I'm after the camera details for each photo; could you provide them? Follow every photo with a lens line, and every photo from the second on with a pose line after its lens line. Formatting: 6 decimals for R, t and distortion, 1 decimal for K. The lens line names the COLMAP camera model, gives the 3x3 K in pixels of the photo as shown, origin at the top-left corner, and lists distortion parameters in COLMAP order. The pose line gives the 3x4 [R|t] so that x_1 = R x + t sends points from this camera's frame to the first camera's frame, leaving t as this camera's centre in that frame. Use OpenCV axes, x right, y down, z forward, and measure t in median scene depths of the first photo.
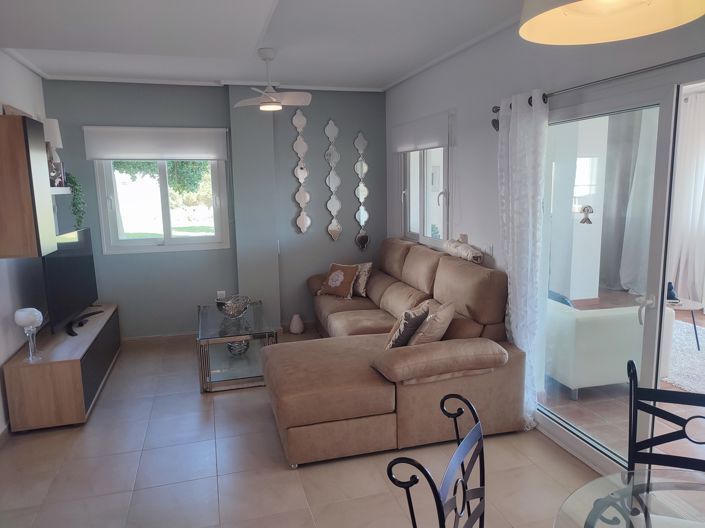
lens RADIAL K [[509.8, 0, 352.5], [0, 509.8, 264.0], [0, 0, 1]] dist [0.008991, 0.000308]
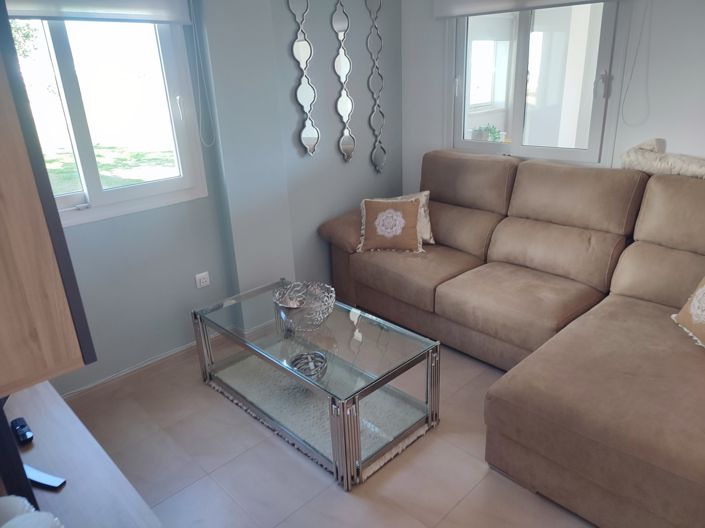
lens RADIAL K [[512.2, 0, 352.0], [0, 512.2, 269.8], [0, 0, 1]] dist [-0.007043, -0.002885]
pose [[0.884915, -0.186353, 0.426848, -0.357929], [0.096337, 0.969883, 0.223710, -0.063298], [-0.455681, -0.156843, 0.876216, 0.433272]]
